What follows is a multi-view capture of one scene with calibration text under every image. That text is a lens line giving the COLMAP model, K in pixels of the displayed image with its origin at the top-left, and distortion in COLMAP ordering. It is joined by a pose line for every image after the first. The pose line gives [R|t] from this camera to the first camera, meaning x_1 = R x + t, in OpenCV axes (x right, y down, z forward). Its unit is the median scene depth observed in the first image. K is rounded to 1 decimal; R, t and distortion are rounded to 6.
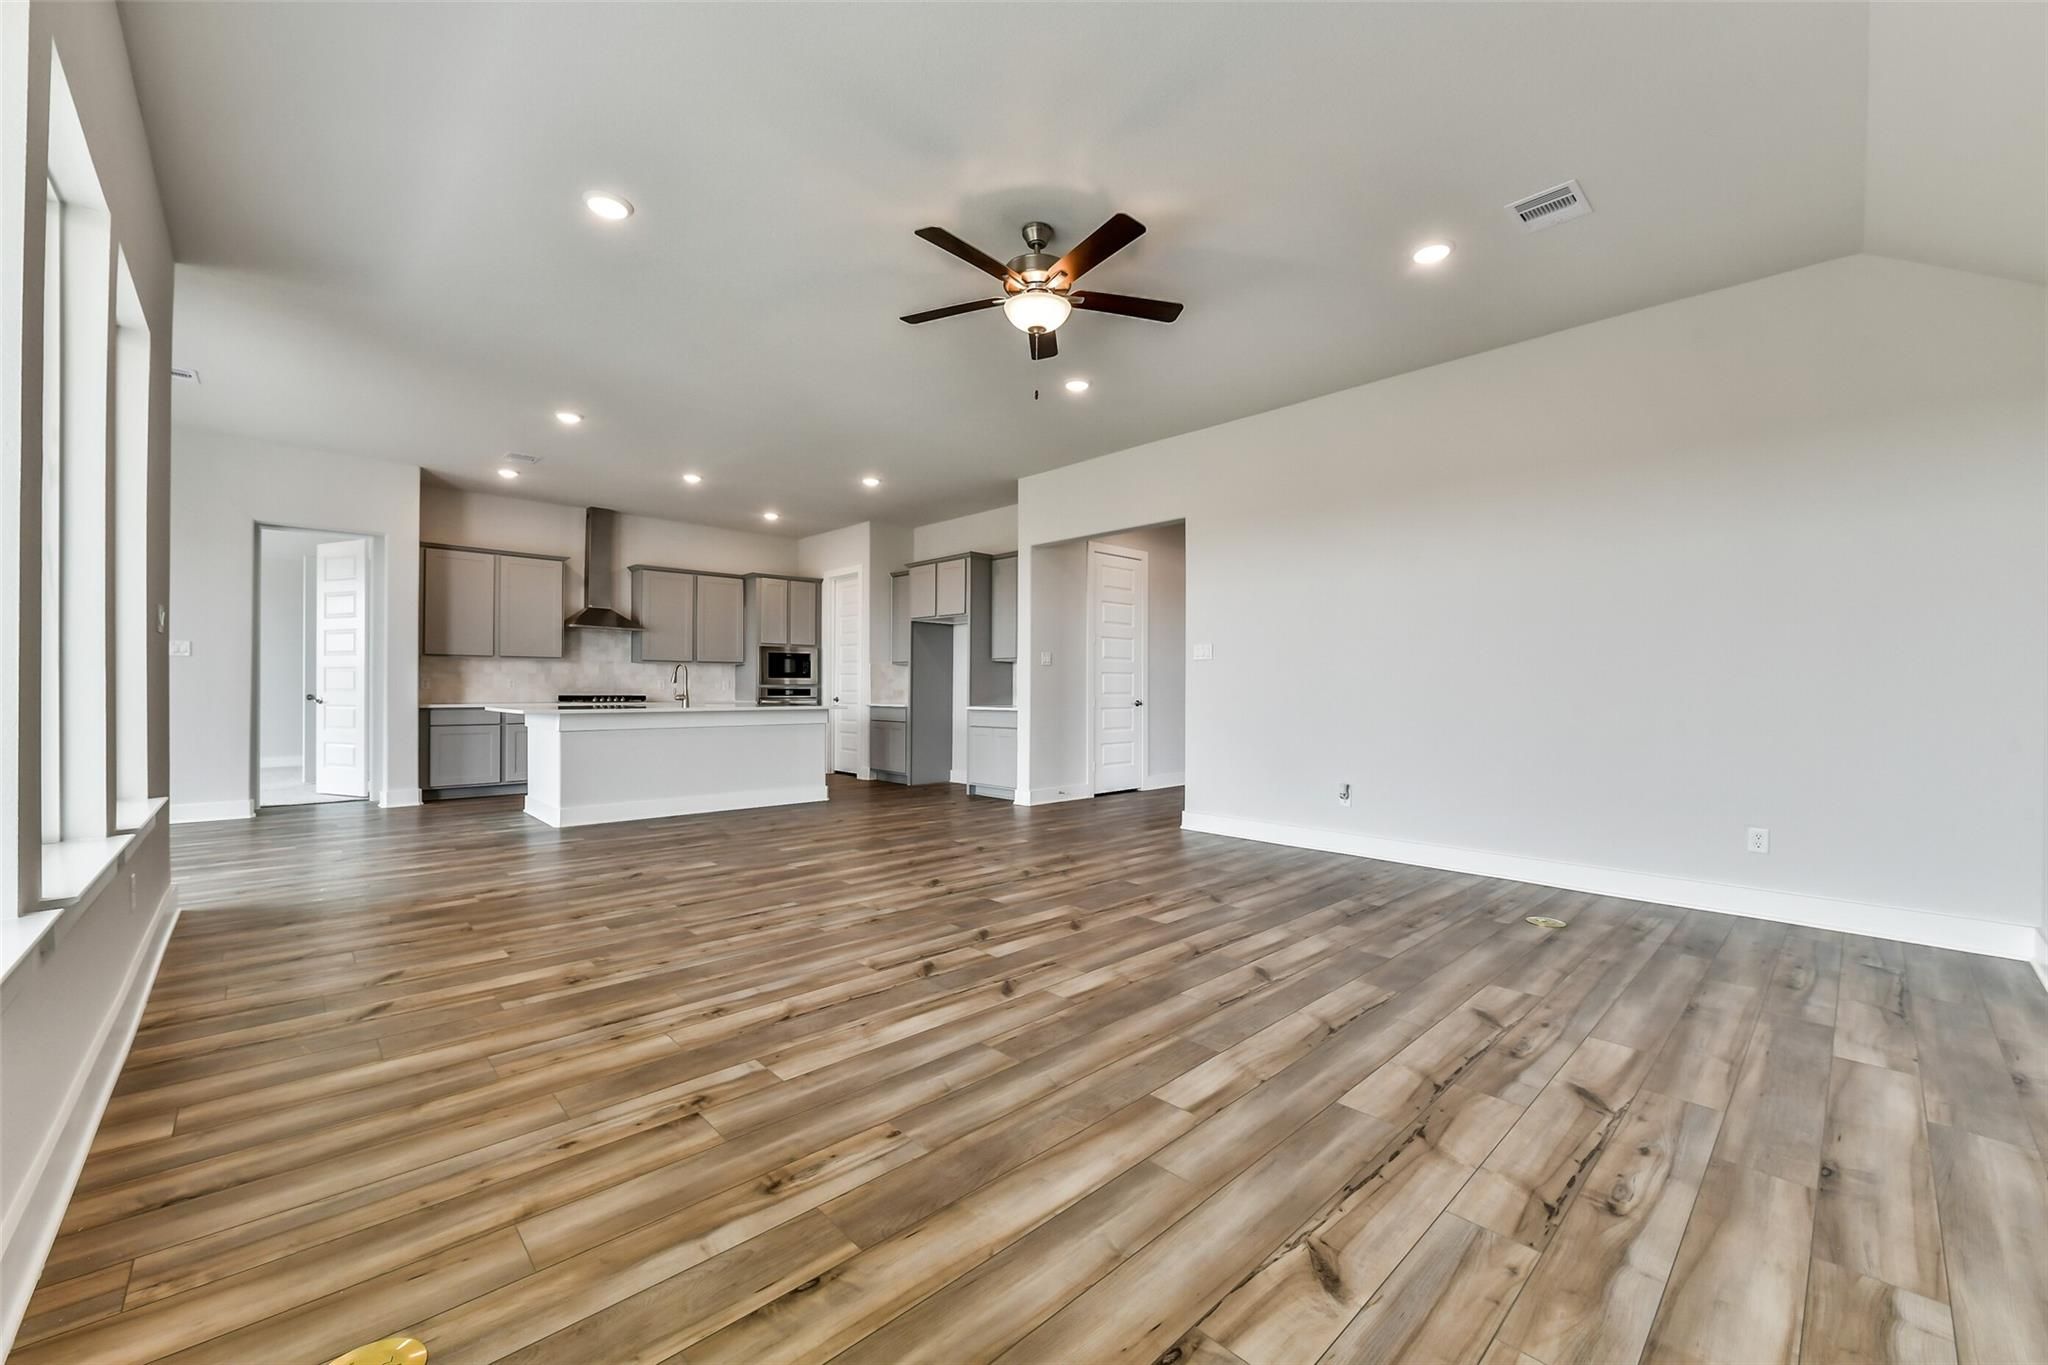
lens RADIAL K [[804.9, 0, 1029.1], [0, 804.9, 685.4], [0, 0, 1]] dist [-0.008387, -0.000106]
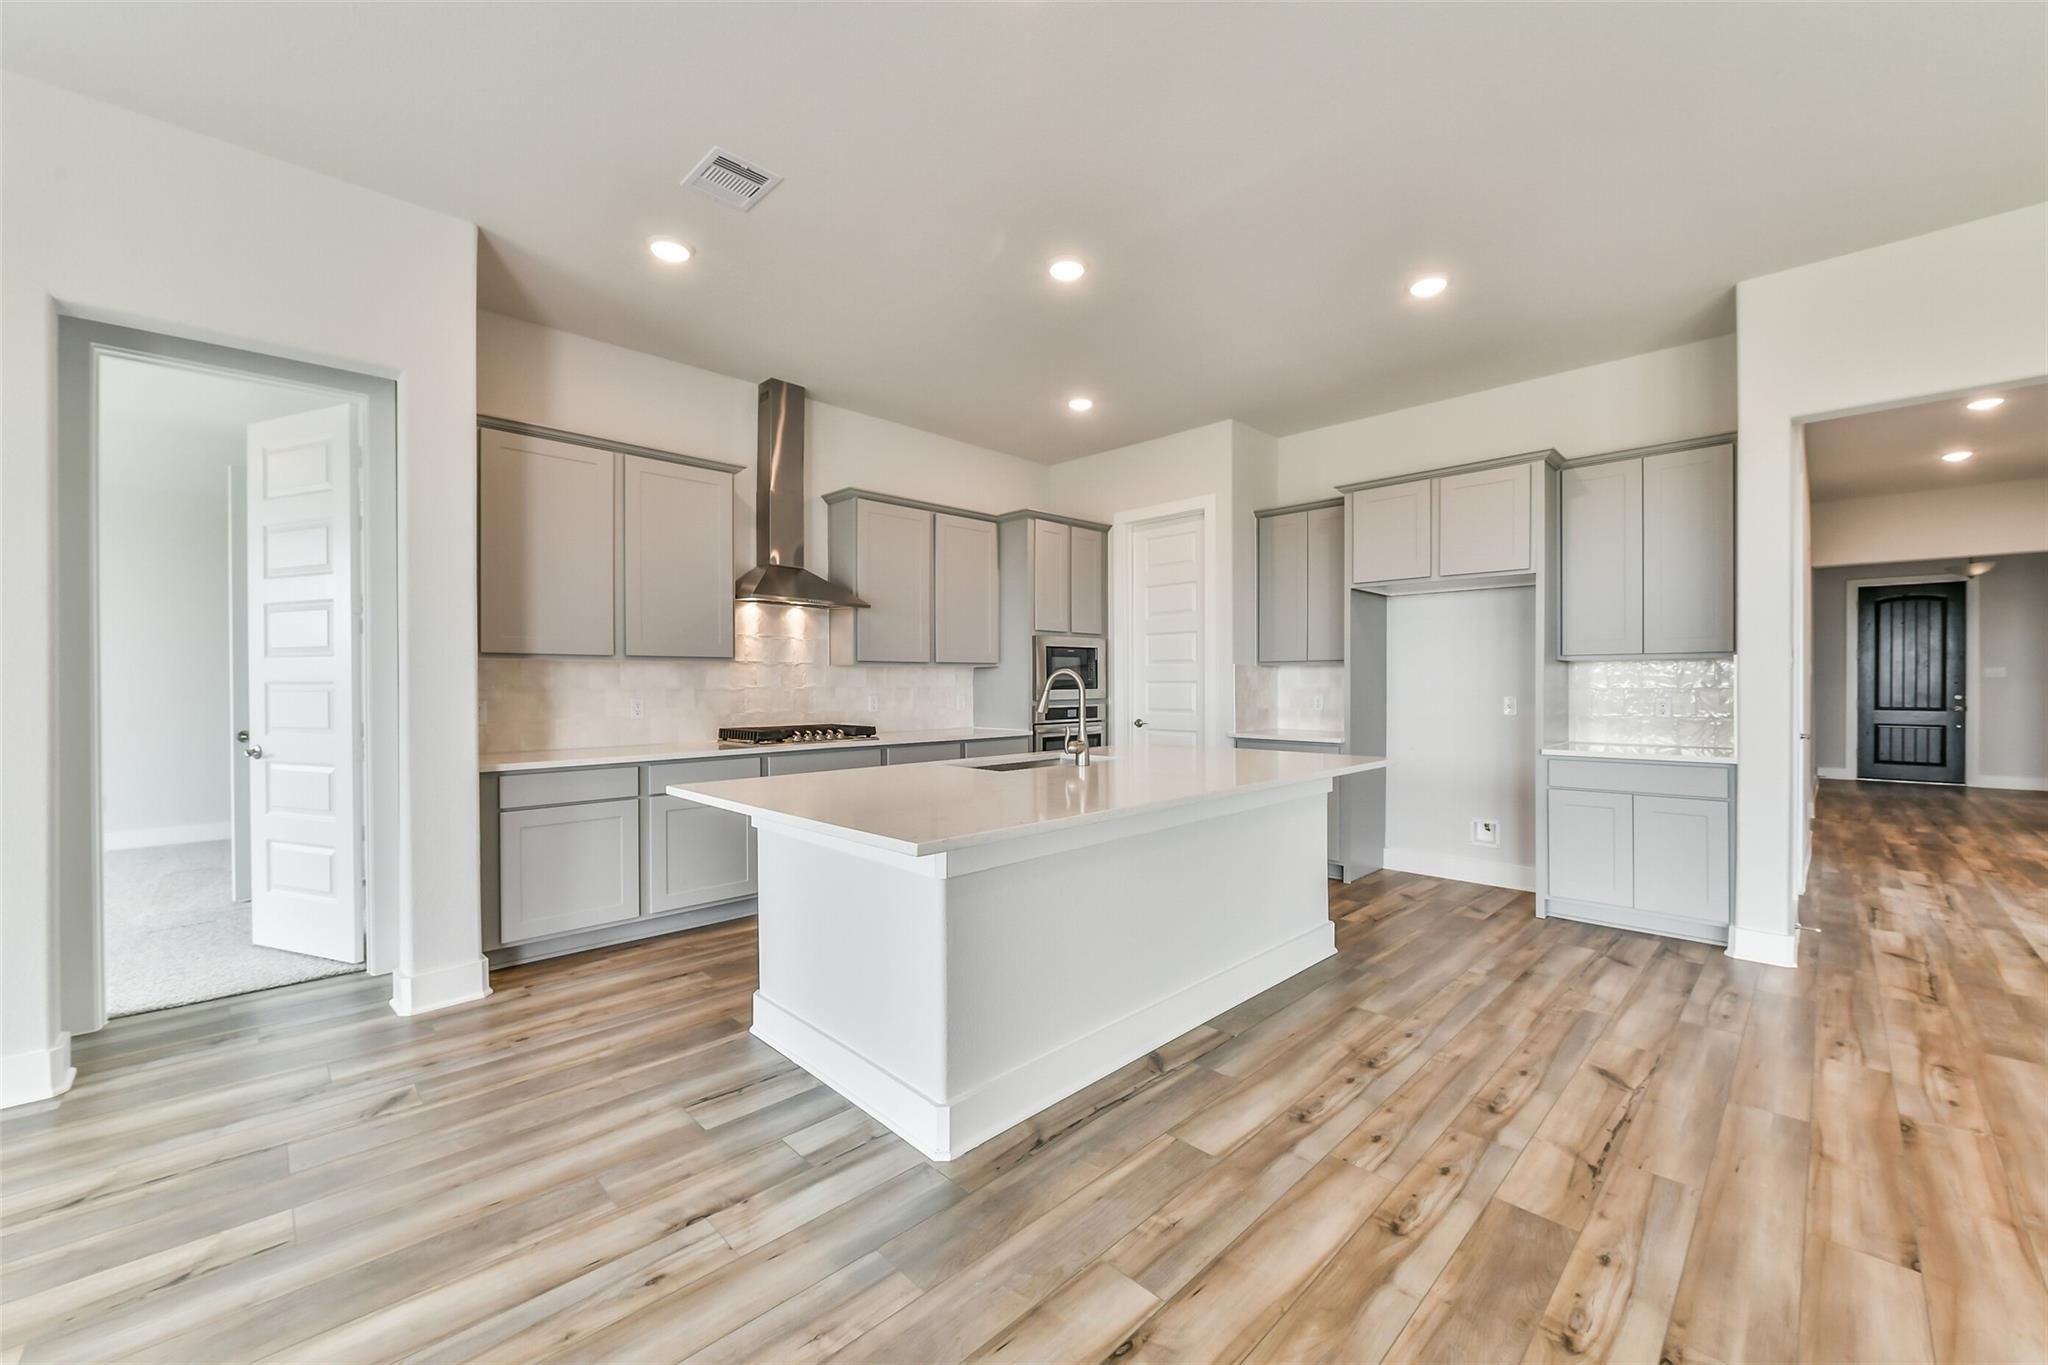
lens RADIAL K [[804.9, 0, 1029.1], [0, 804.9, 685.4], [0, 0, 1]] dist [-0.008387, -0.000106]
pose [[0.999744, -0.005541, 0.021954, -0.386816], [0.005336, 0.999941, 0.009424, -0.020014], [-0.022005, -0.009305, 0.999715, 0.455212]]
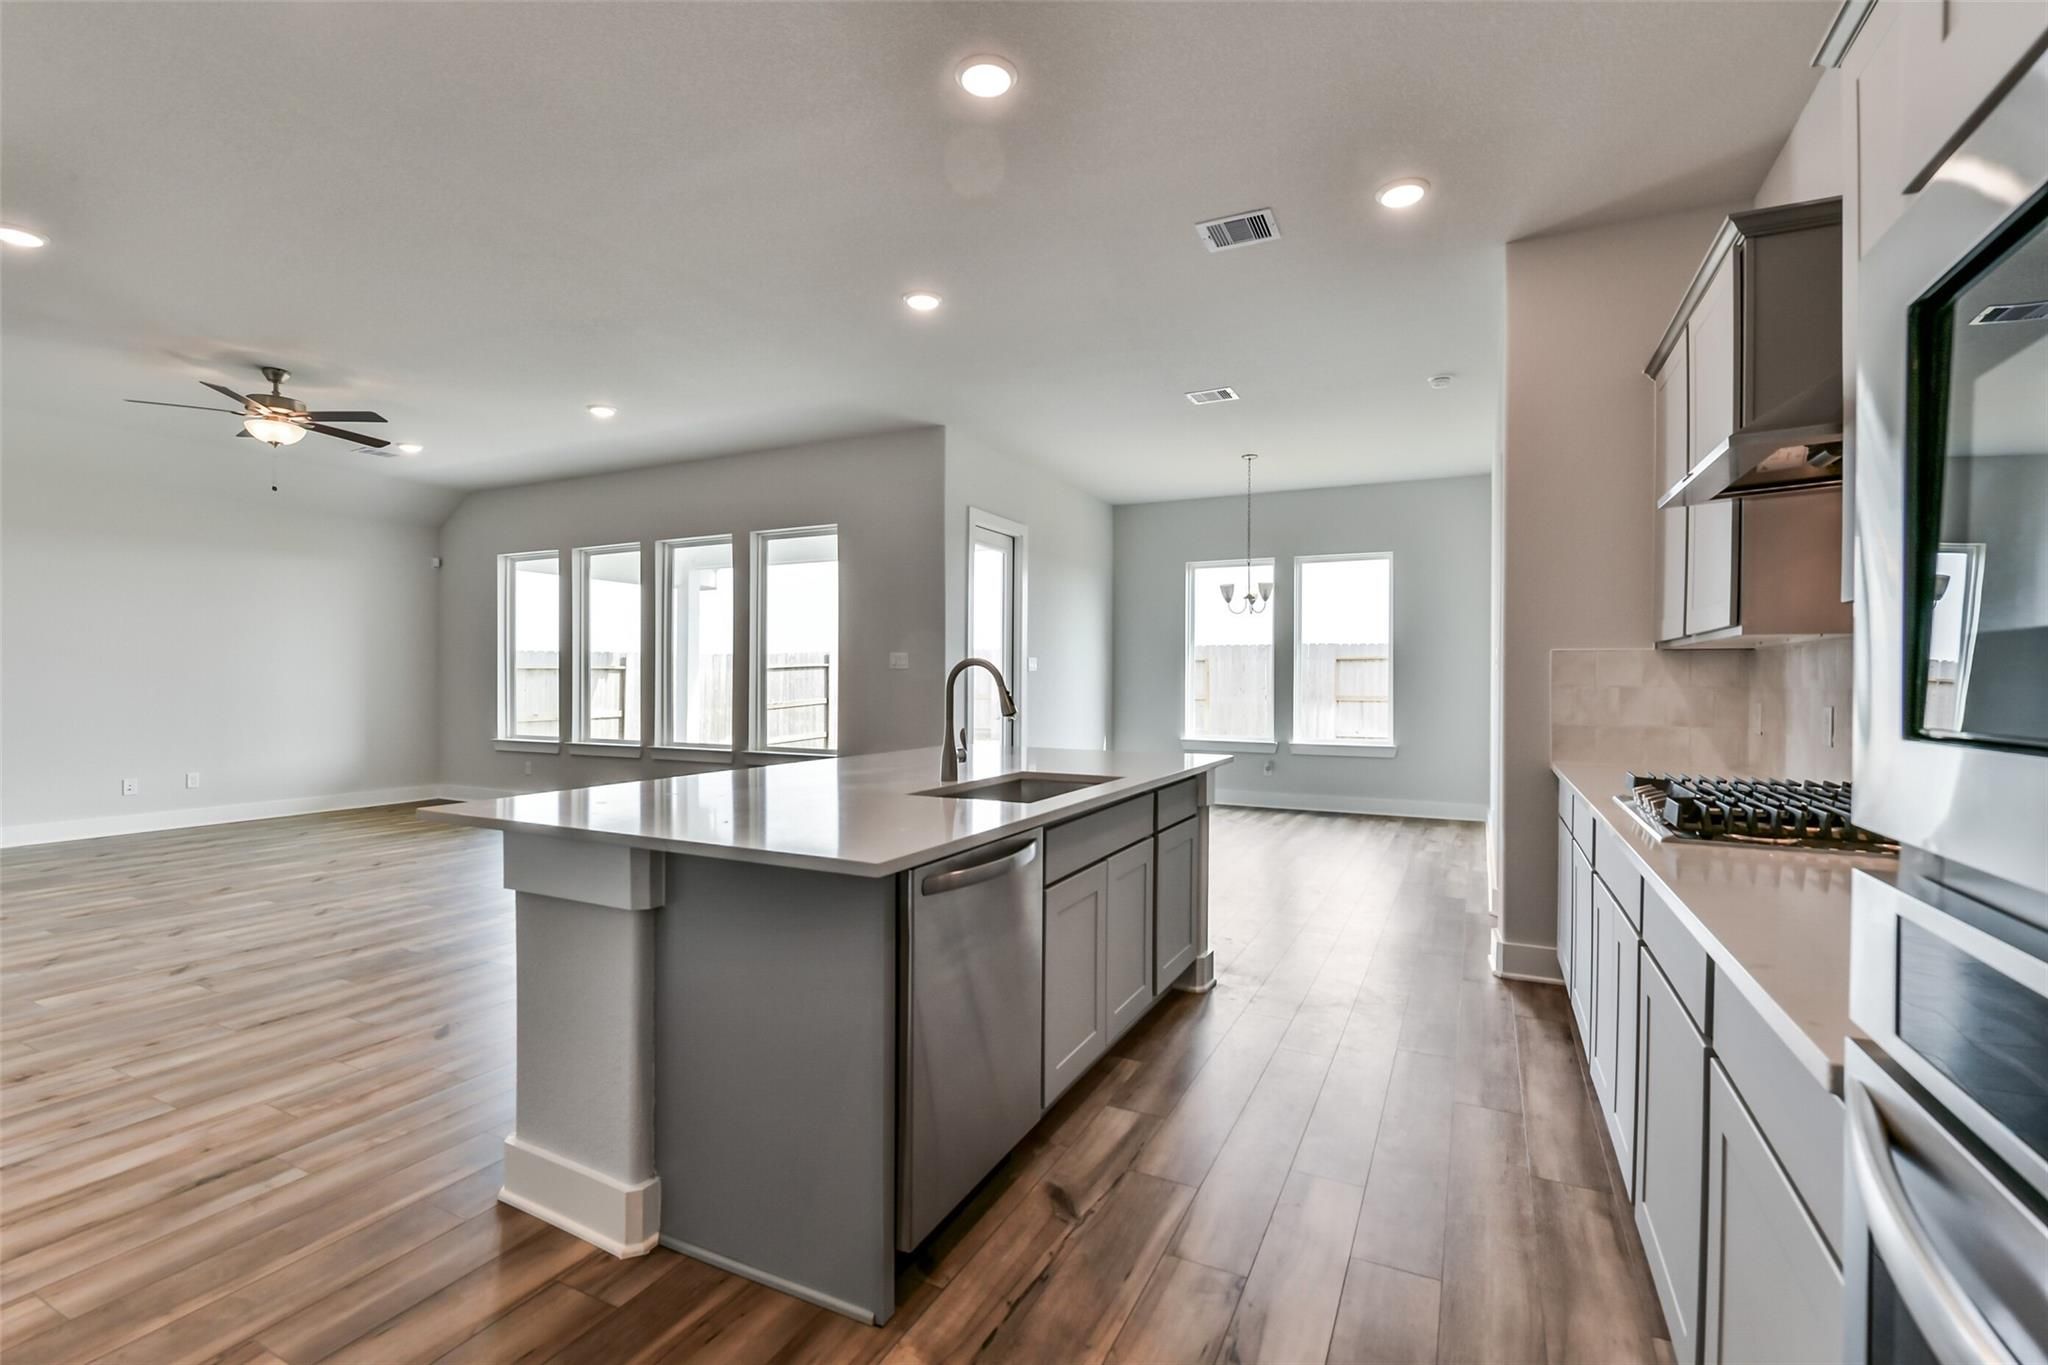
lens RADIAL K [[910.3, 0, 1024.0], [0, 910.3, 682.5], [0, 0, 1]] dist [-0.010083, 0.000010]
pose [[-0.940392, -0.006729, -0.340027, -0.265850], [-0.006310, 0.999977, -0.002337, -0.014421], [0.340035, -0.000052, -0.940413, 1.150121]]
